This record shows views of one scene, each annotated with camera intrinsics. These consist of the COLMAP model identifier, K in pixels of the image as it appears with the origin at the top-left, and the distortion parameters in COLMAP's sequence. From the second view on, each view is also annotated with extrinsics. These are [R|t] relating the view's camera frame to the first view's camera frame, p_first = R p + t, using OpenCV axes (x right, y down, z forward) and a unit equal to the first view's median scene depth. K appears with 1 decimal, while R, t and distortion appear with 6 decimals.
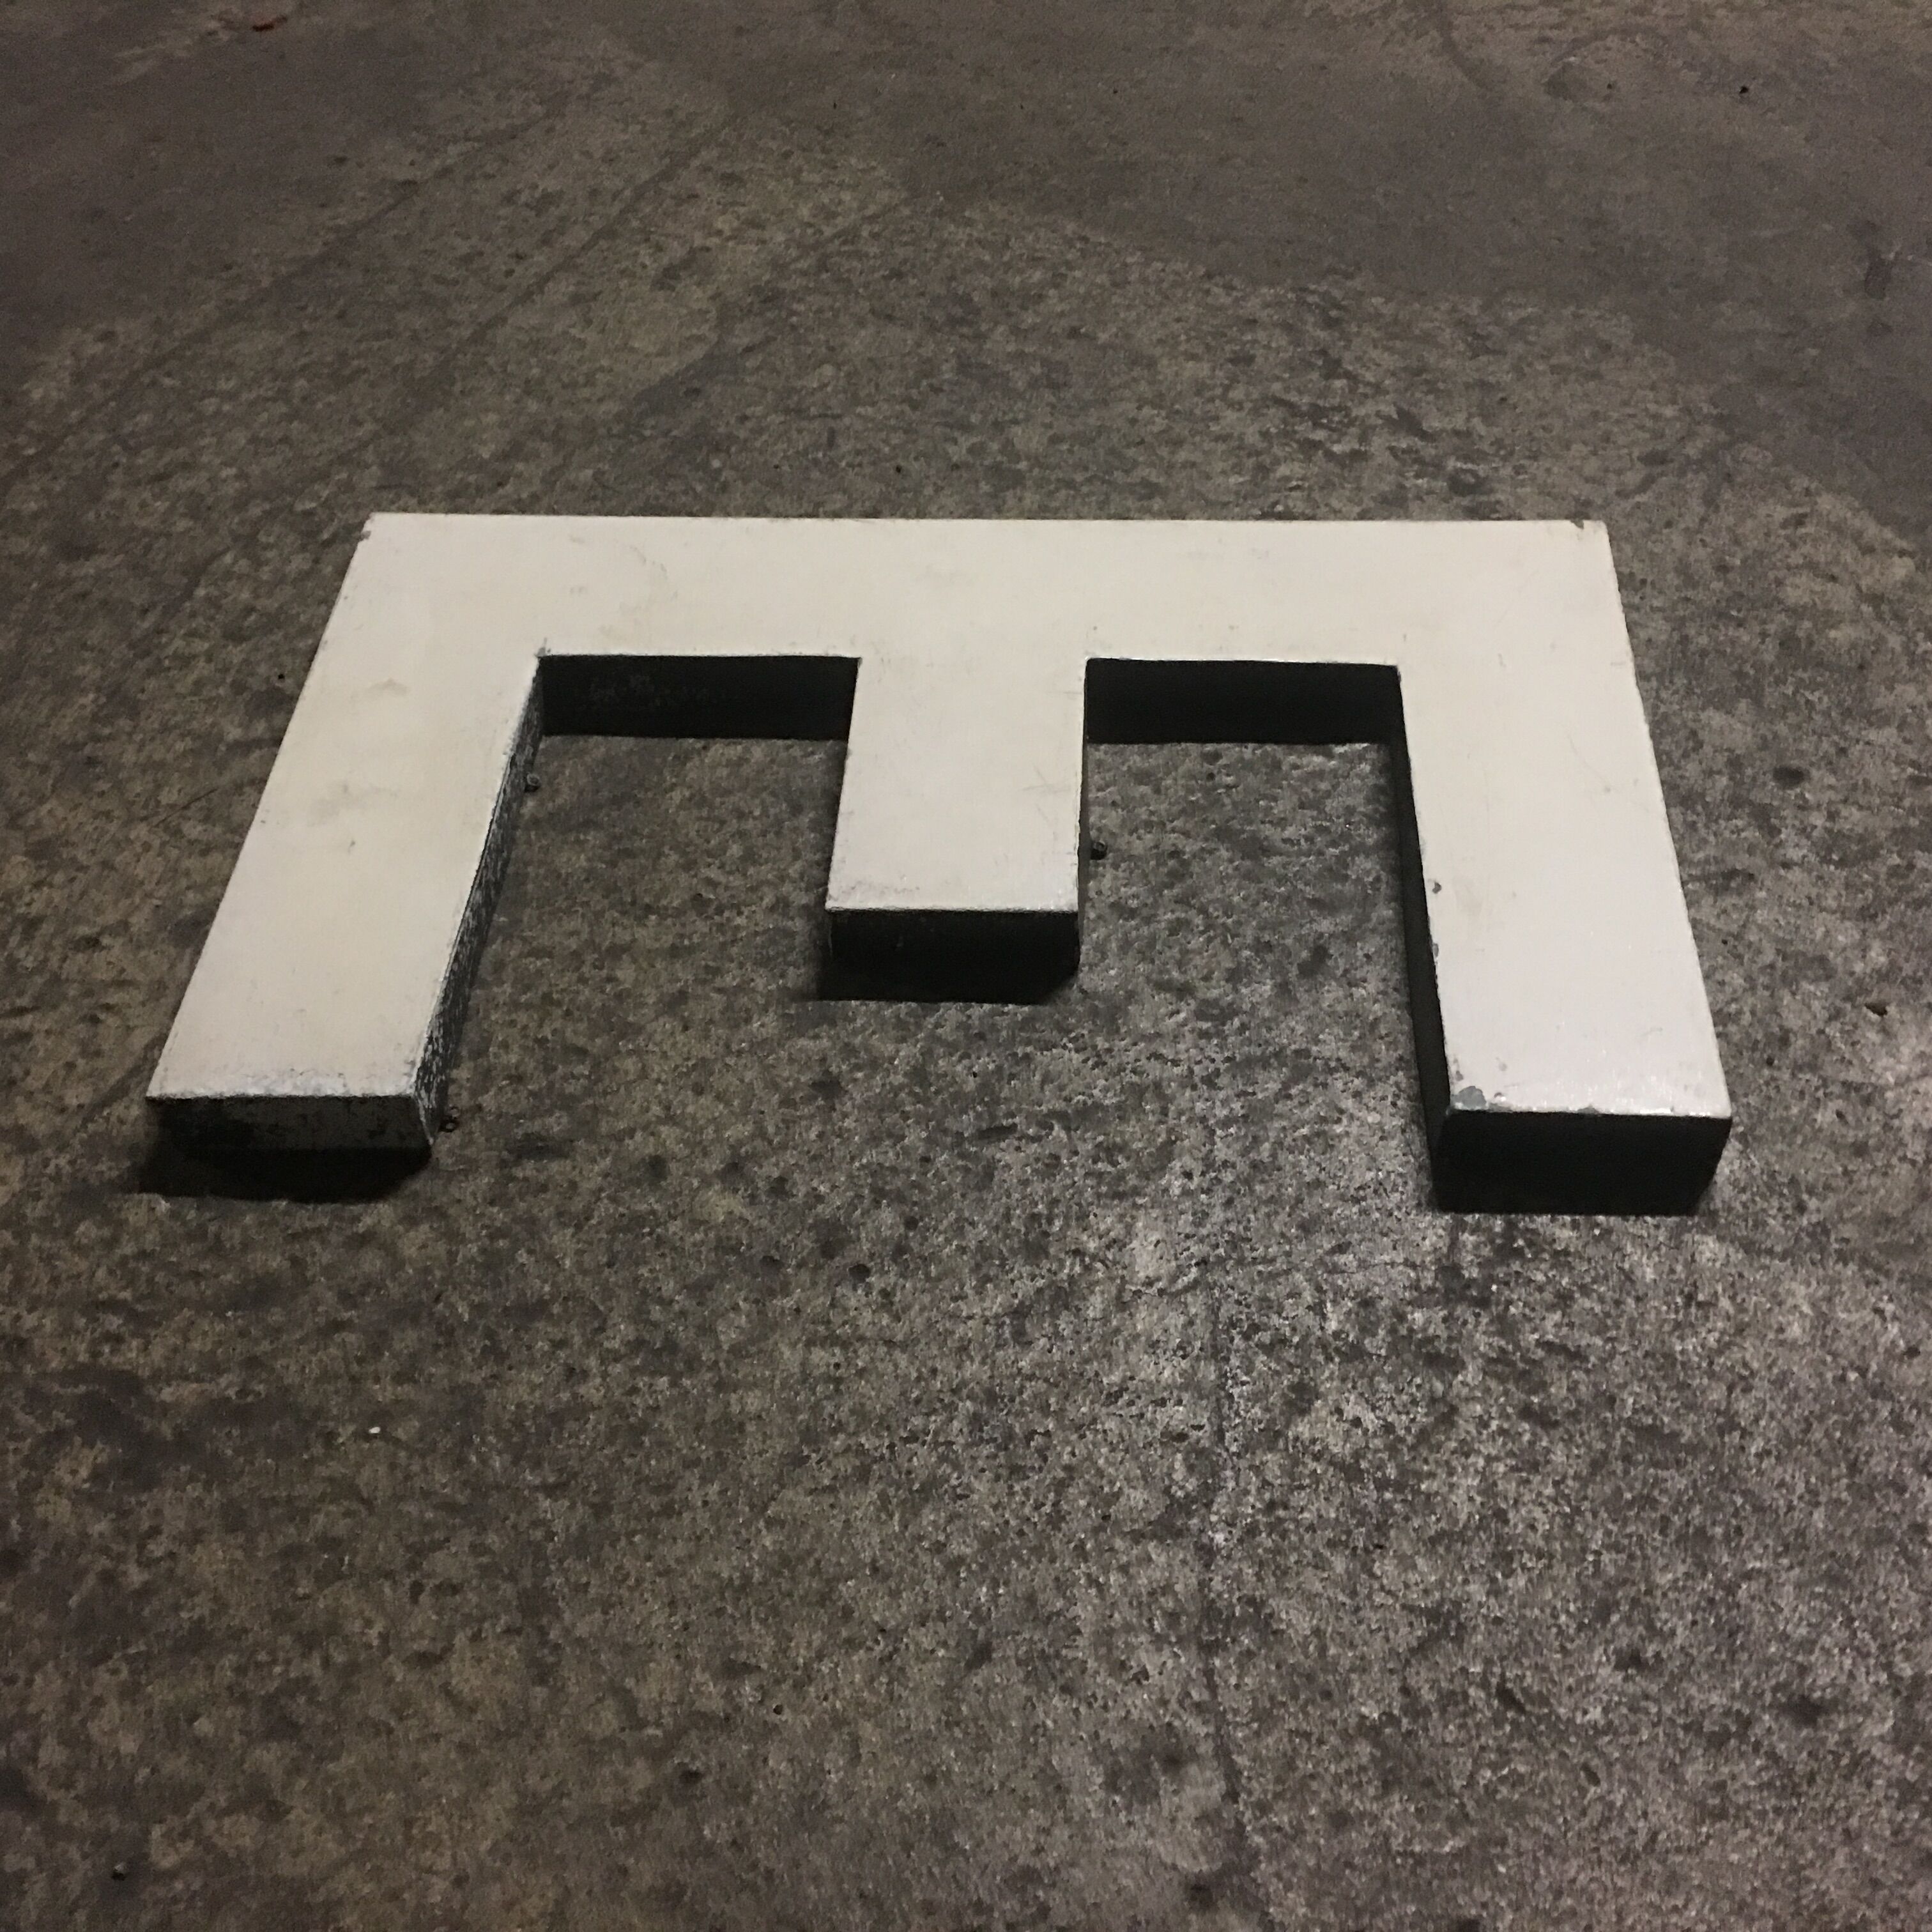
lens RADIAL K [[2200.4, 0, 1004.7], [0, 2200.4, 964.9], [0, 0, 1]] dist [0.096986, -0.144730]
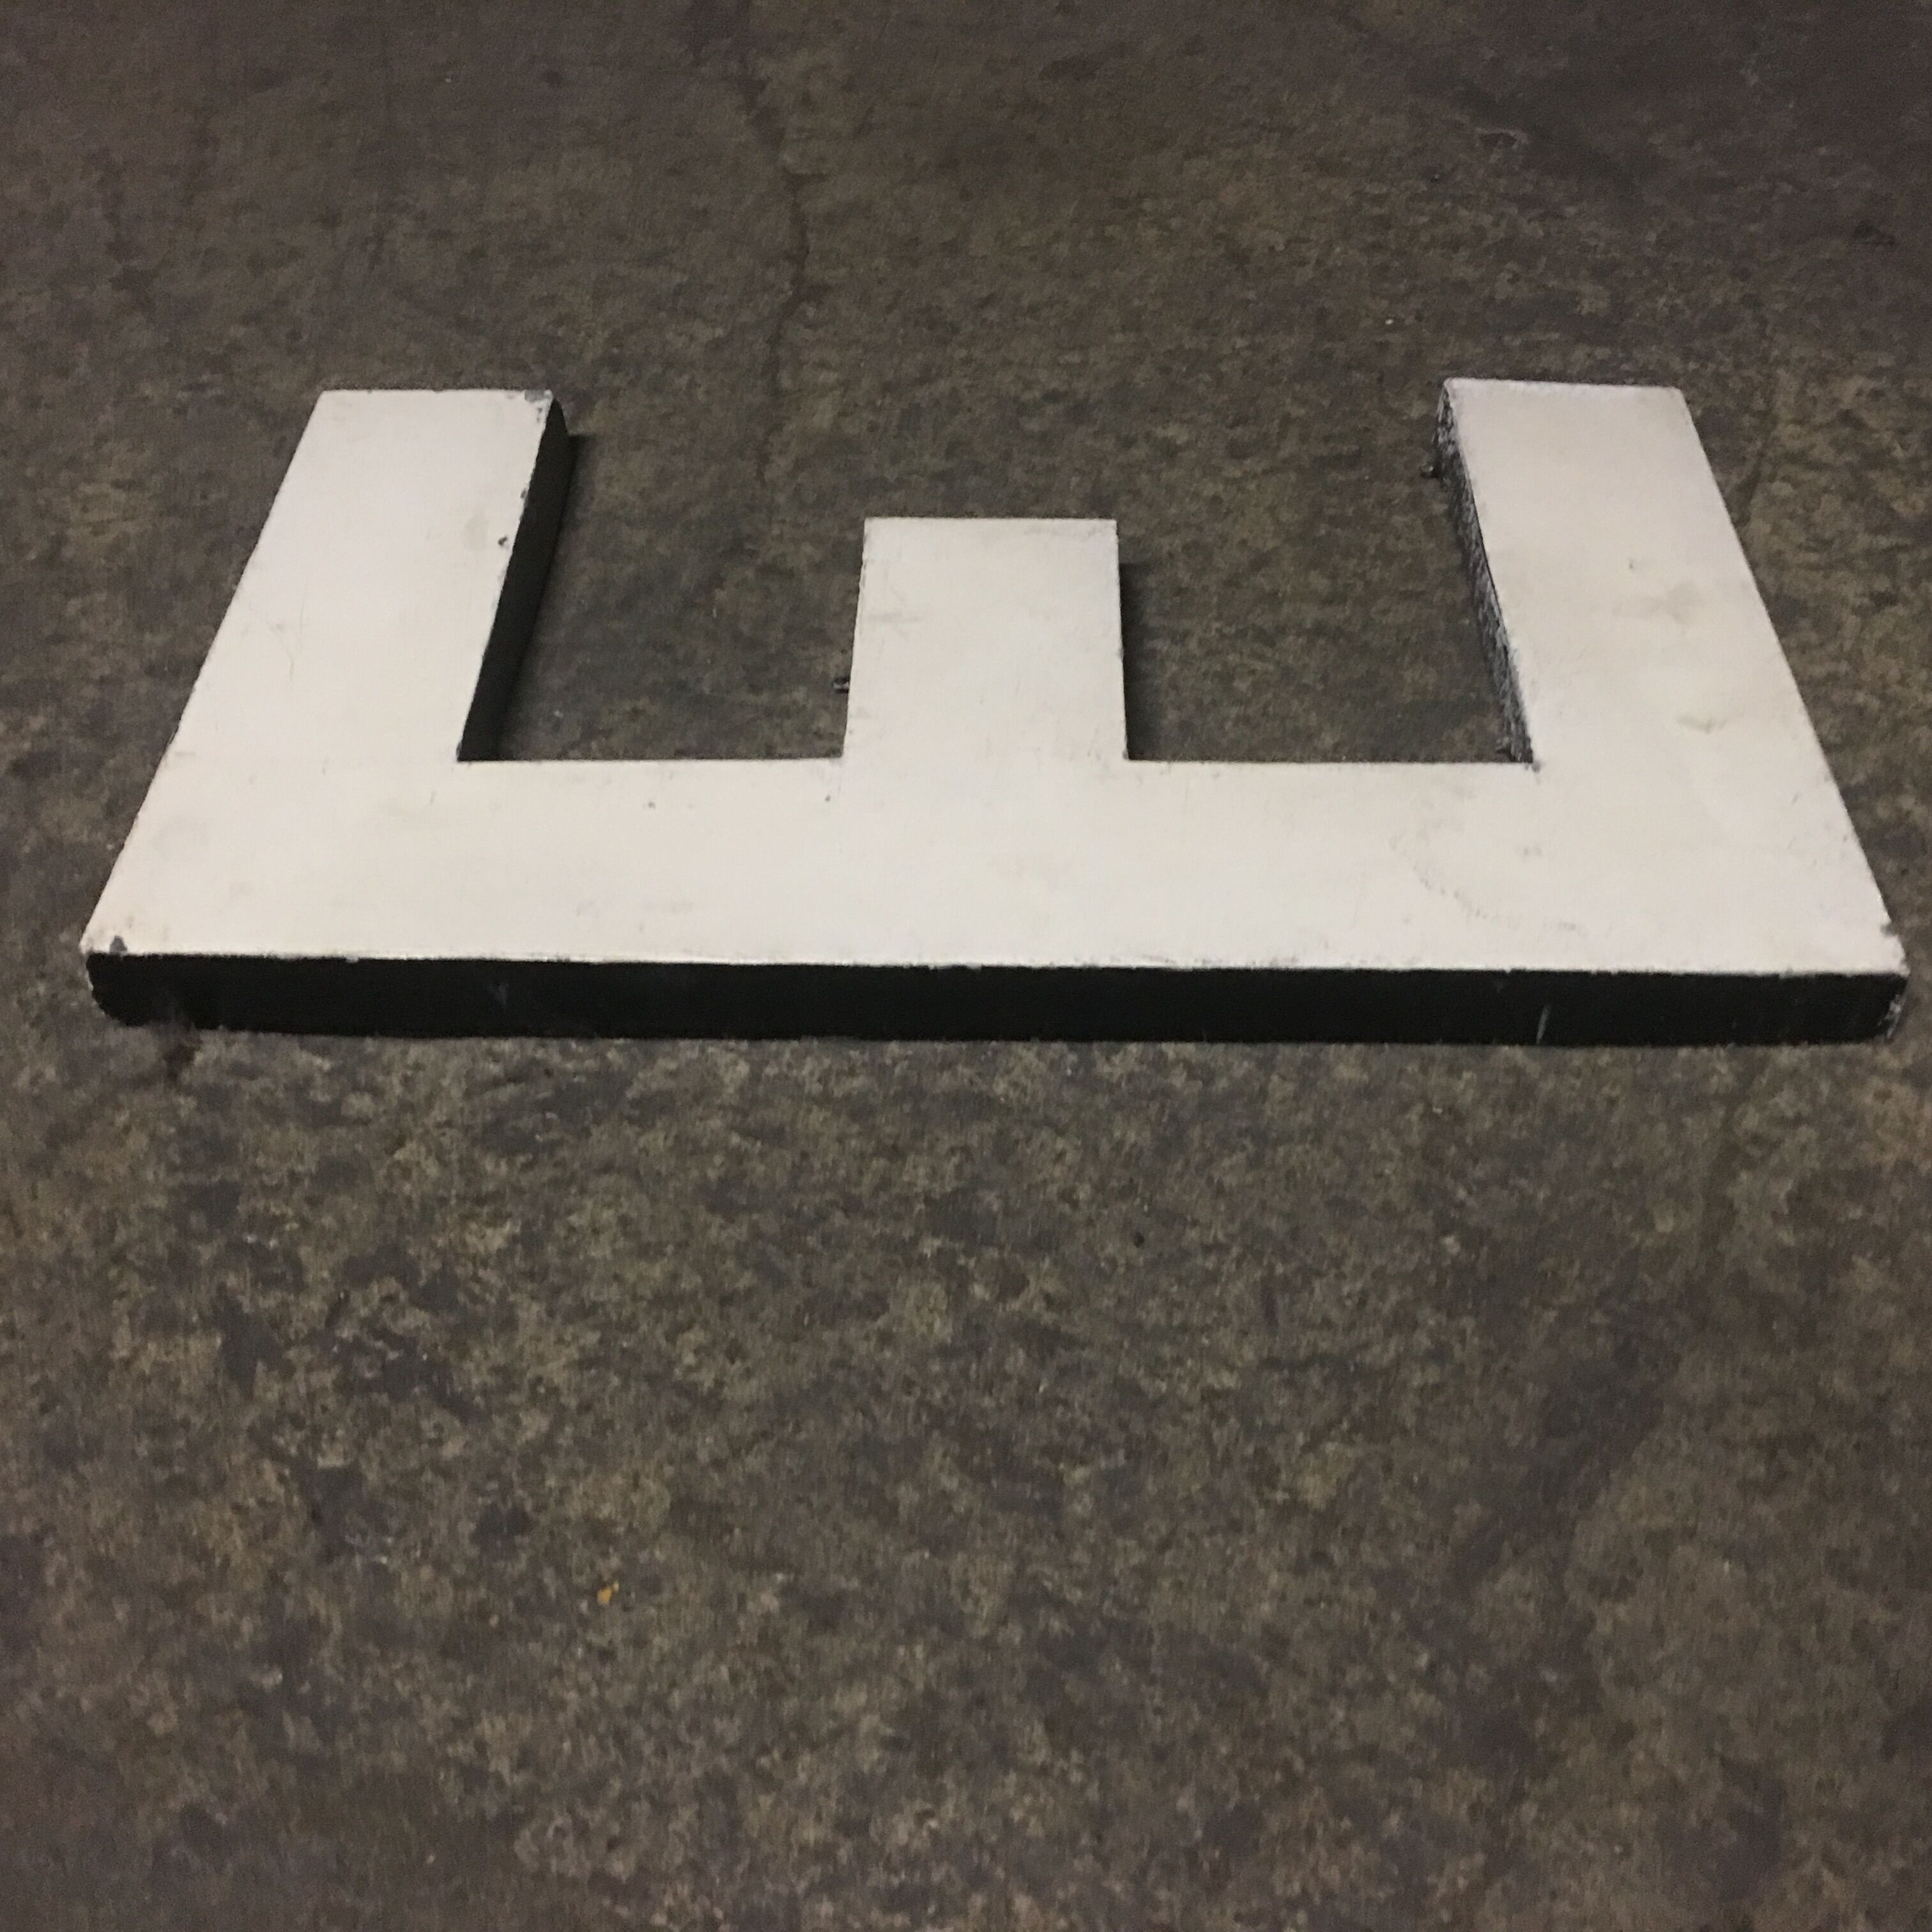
lens RADIAL K [[2200.4, 0, 1004.7], [0, 2200.4, 964.9], [0, 0, 1]] dist [0.096986, -0.144730]
pose [[-0.998818, 0.048427, -0.004277, -0.016275], [-0.007108, -0.058439, 0.998266, -1.034227], [0.048093, 0.997116, 0.058714, 1.133007]]
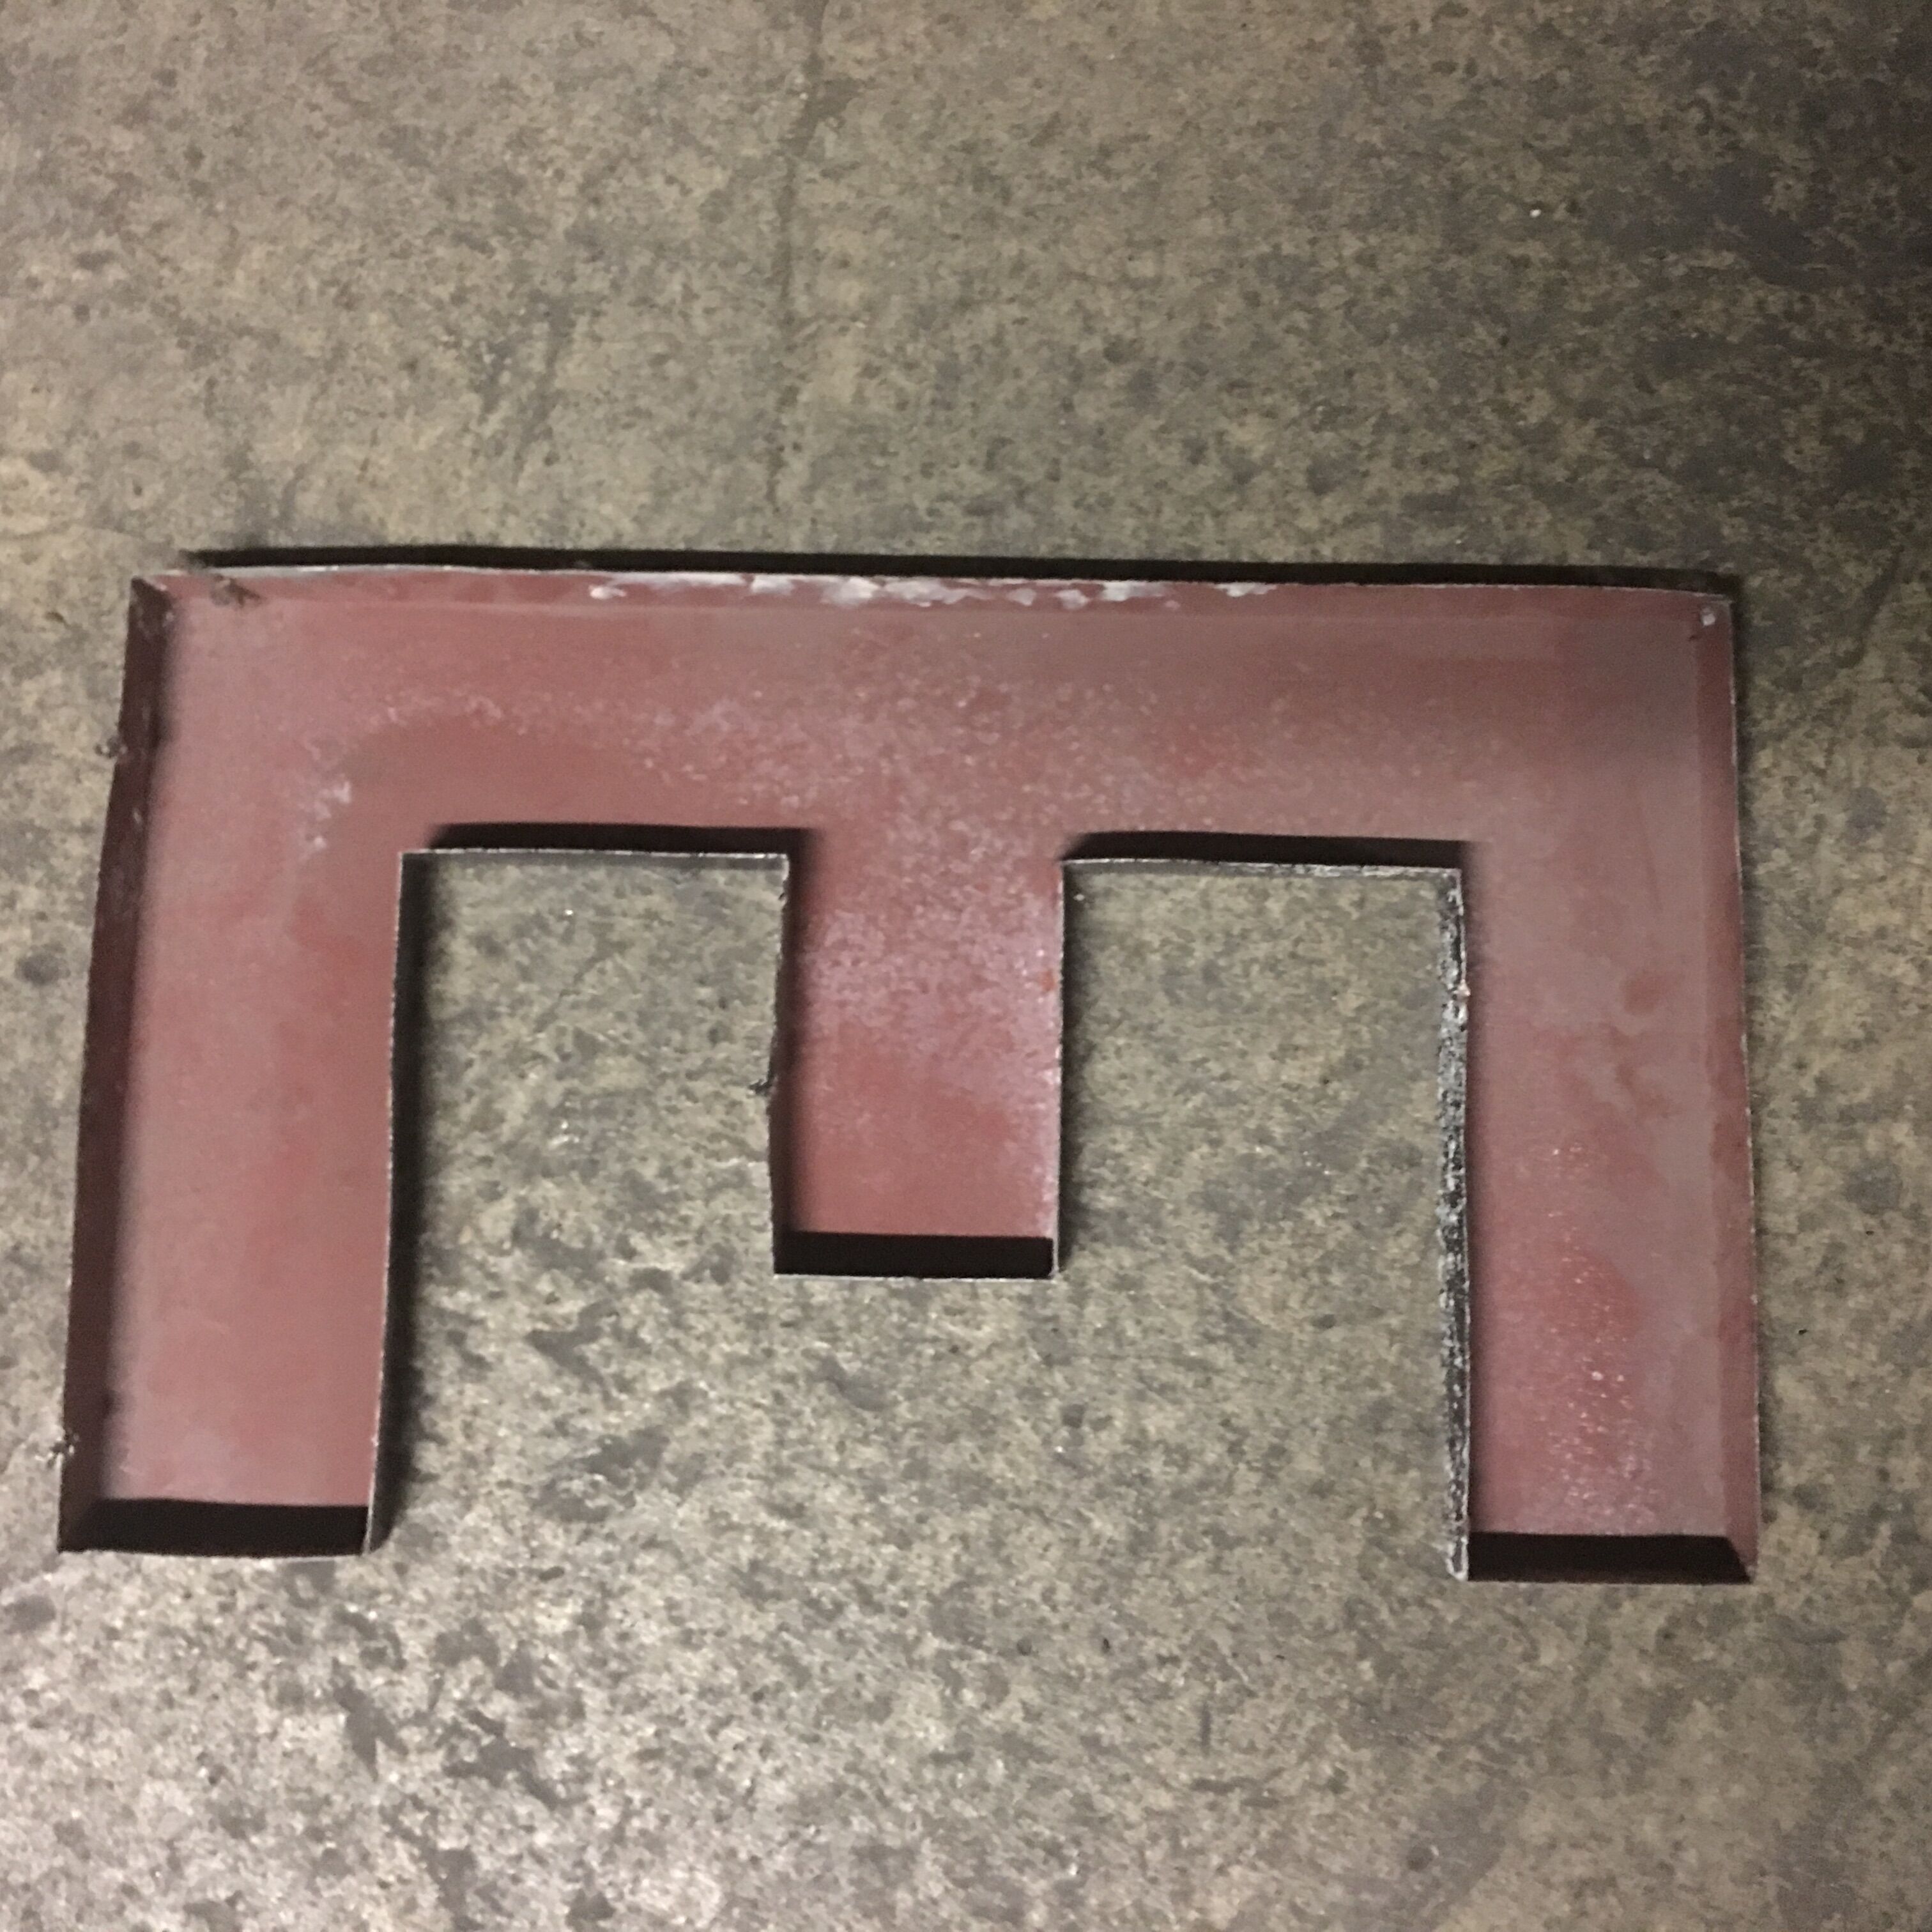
lens RADIAL K [[2200.4, 0, 1004.7], [0, 2200.4, 964.9], [0, 0, 1]] dist [0.096986, -0.144730]
pose [[-0.999874, -0.015589, -0.002998, -0.012885], [0.007968, -0.656175, 0.754567, -0.783426], [-0.013730, 0.754448, 0.656216, 0.473857]]
